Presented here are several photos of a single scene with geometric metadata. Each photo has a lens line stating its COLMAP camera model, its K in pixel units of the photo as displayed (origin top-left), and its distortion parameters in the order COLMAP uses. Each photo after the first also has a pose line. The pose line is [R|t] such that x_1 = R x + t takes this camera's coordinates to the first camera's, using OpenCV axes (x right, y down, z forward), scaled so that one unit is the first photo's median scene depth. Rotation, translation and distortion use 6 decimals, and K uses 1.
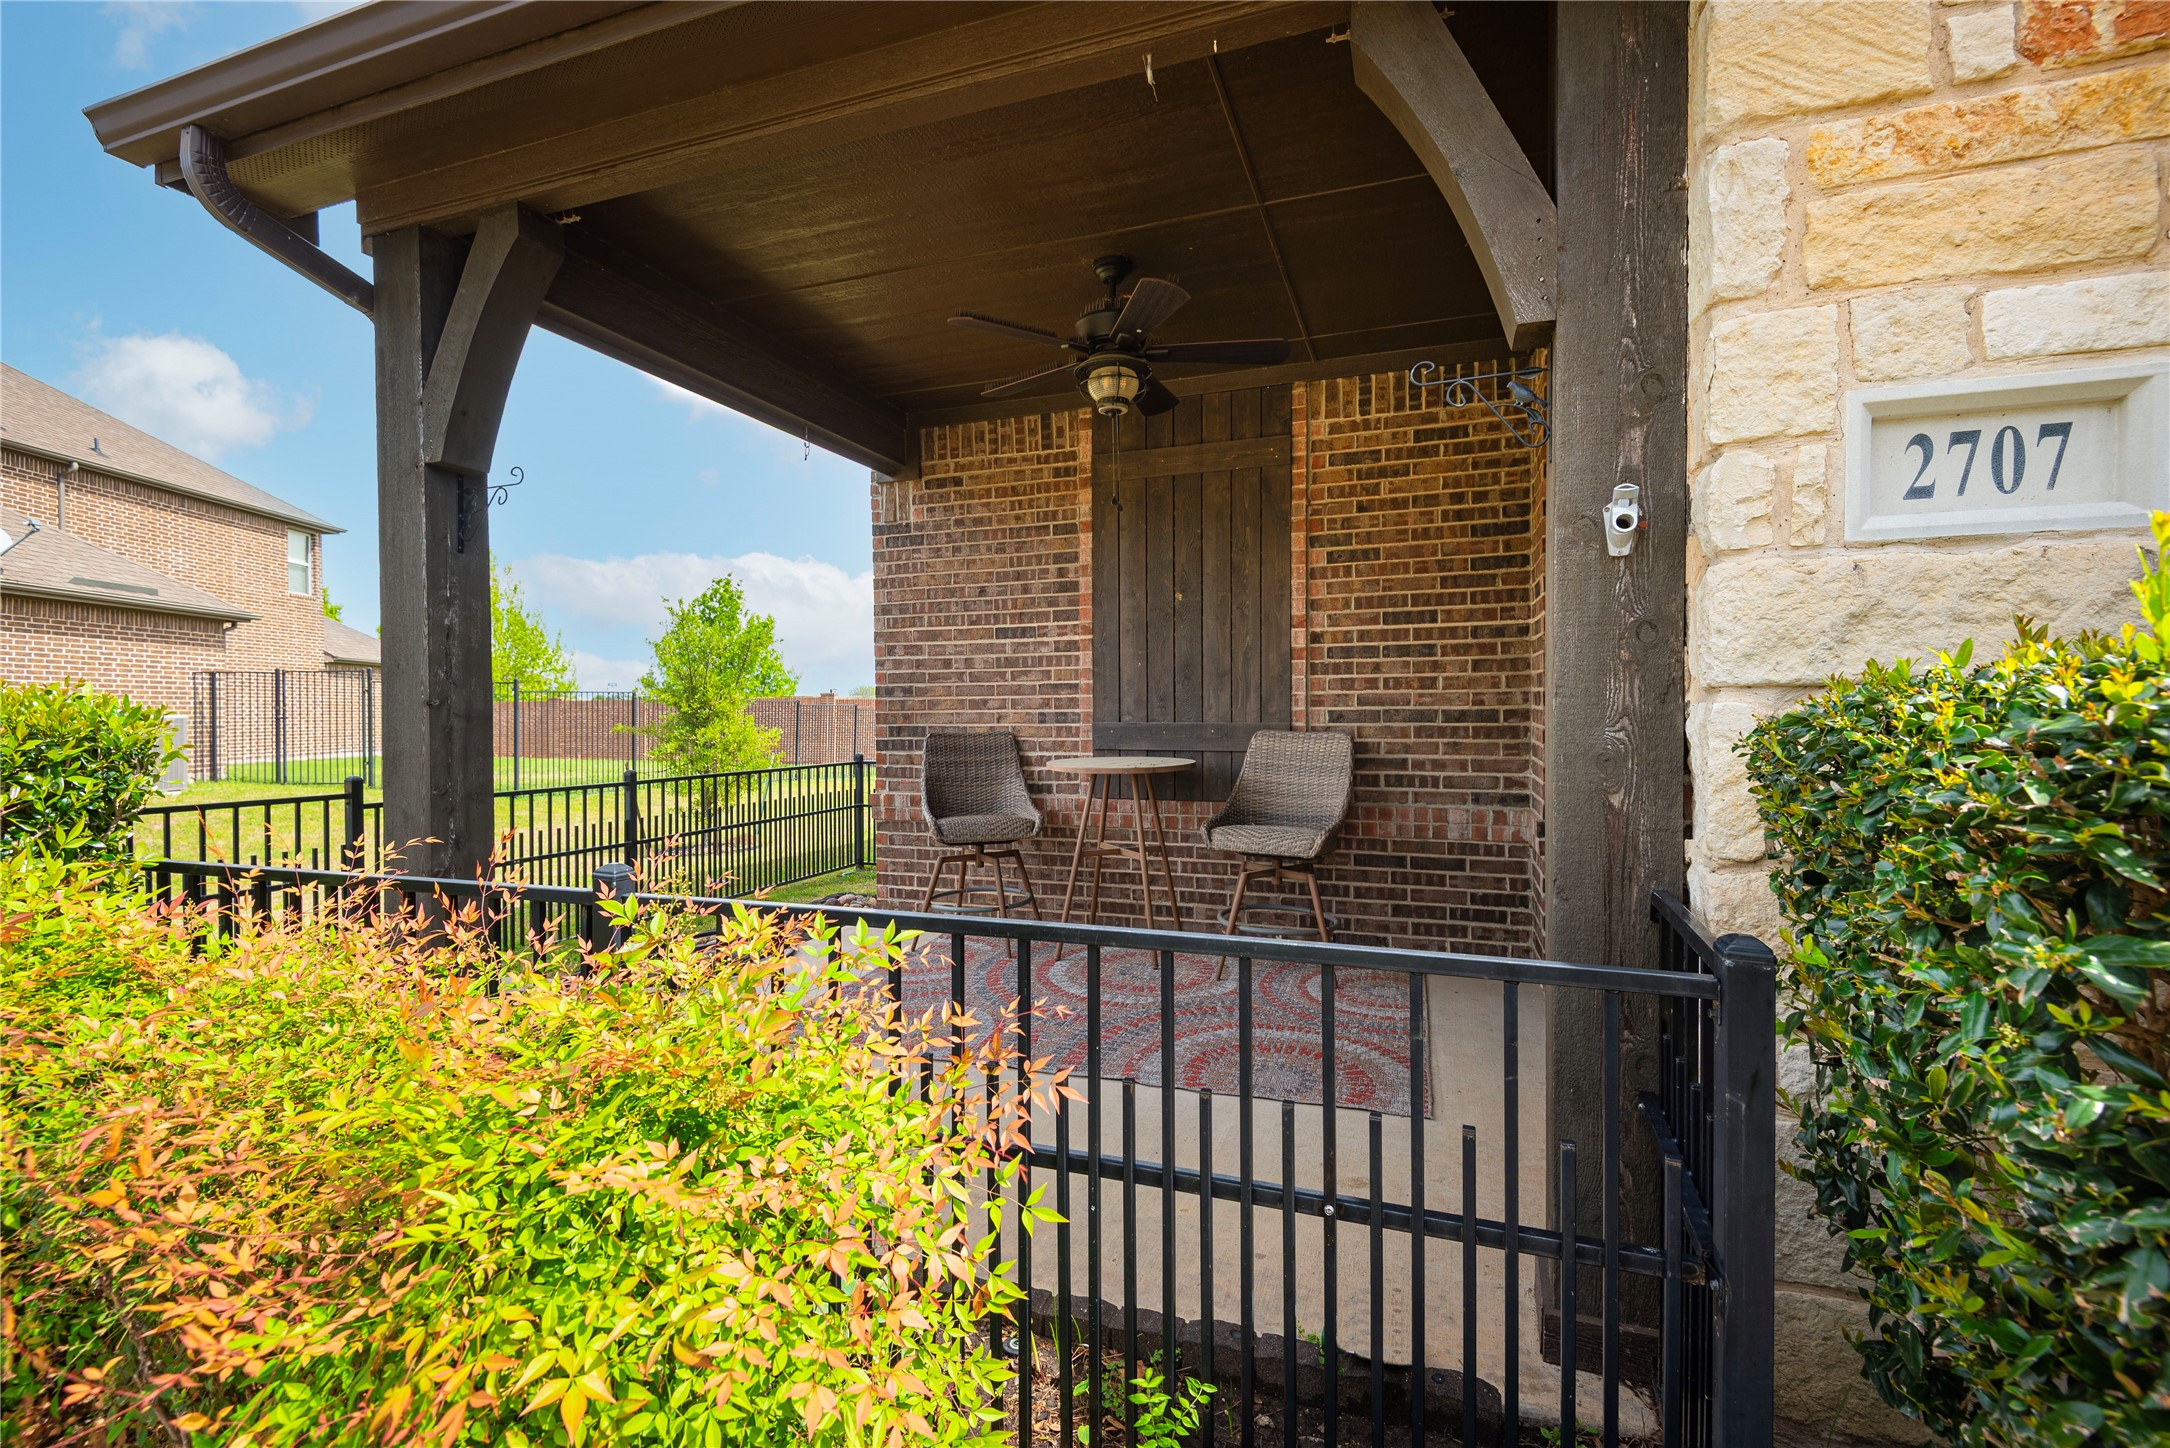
lens RADIAL K [[974.9, 0, 1086.9], [0, 974.9, 725.4], [0, 0, 1]] dist [0.032909, -0.022512]
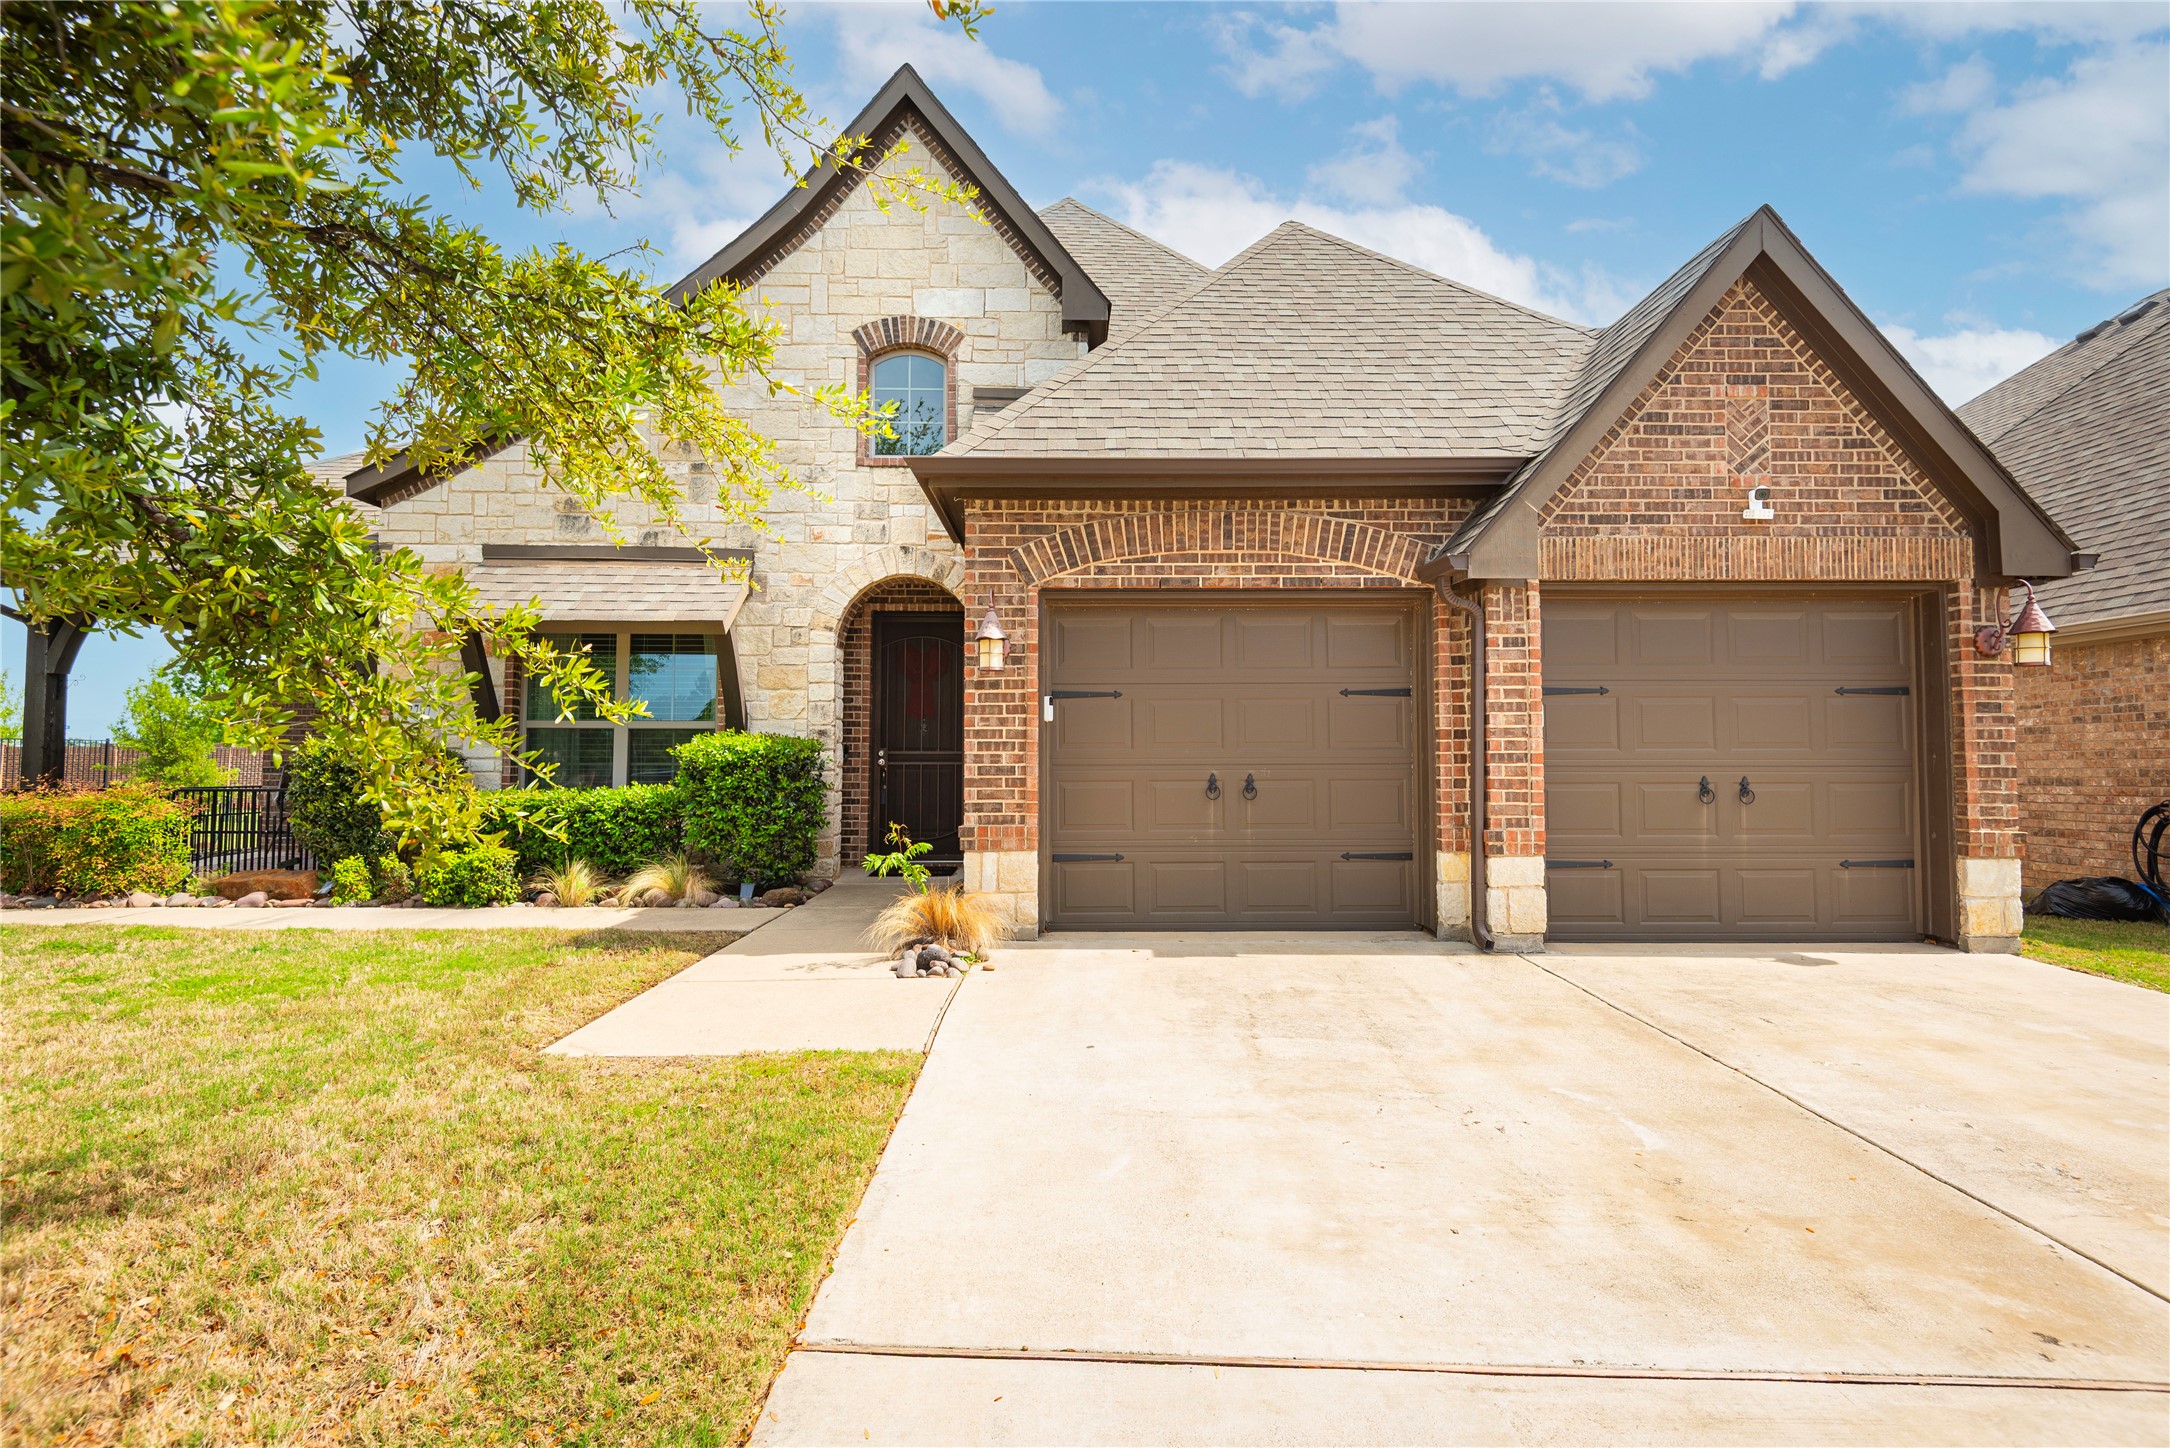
lens RADIAL K [[974.9, 0, 1086.6], [0, 974.9, 724.5], [0, 0, 1]] dist [0.032909, -0.022512]
pose [[0.937197, 0.021082, 0.348163, 0.395169], [-0.000988, 0.998328, -0.057793, 0.023884], [-0.348800, 0.053819, 0.935651, -0.901894]]
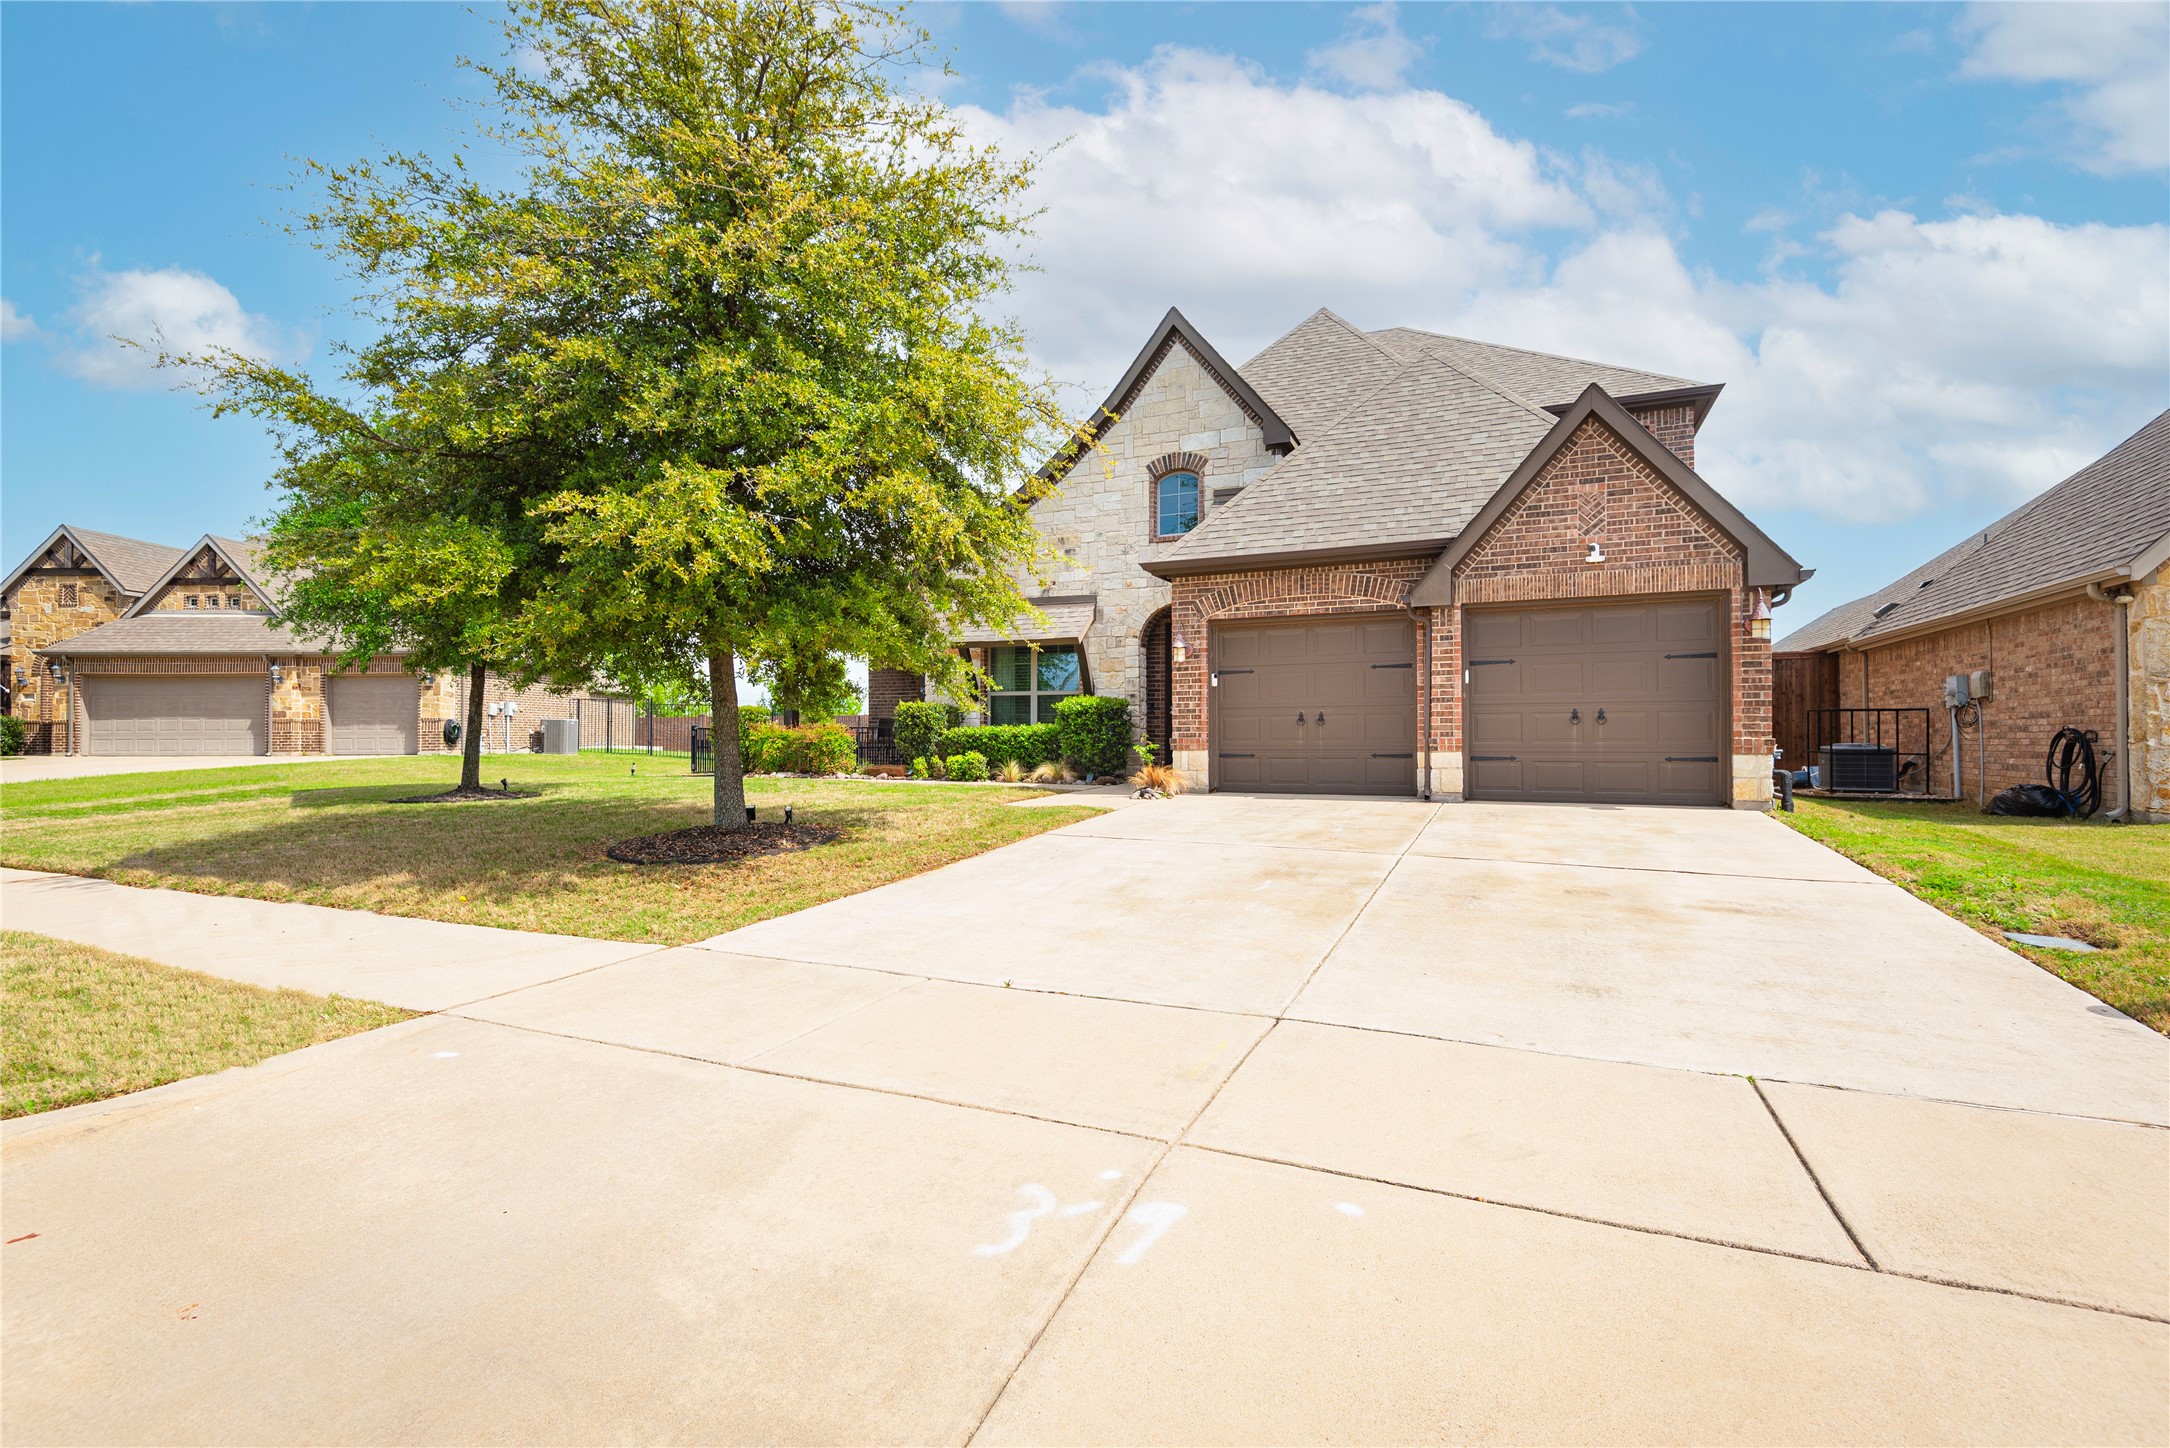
lens RADIAL K [[974.9, 0, 1082.9], [0, 974.9, 713.2], [0, 0, 1]] dist [0.032909, -0.022512]
pose [[0.997229, 0.001603, -0.074380, 0.518845], [-0.004253, 0.999361, -0.035483, 0.066367], [0.074276, 0.035701, 0.996598, -1.581082]]
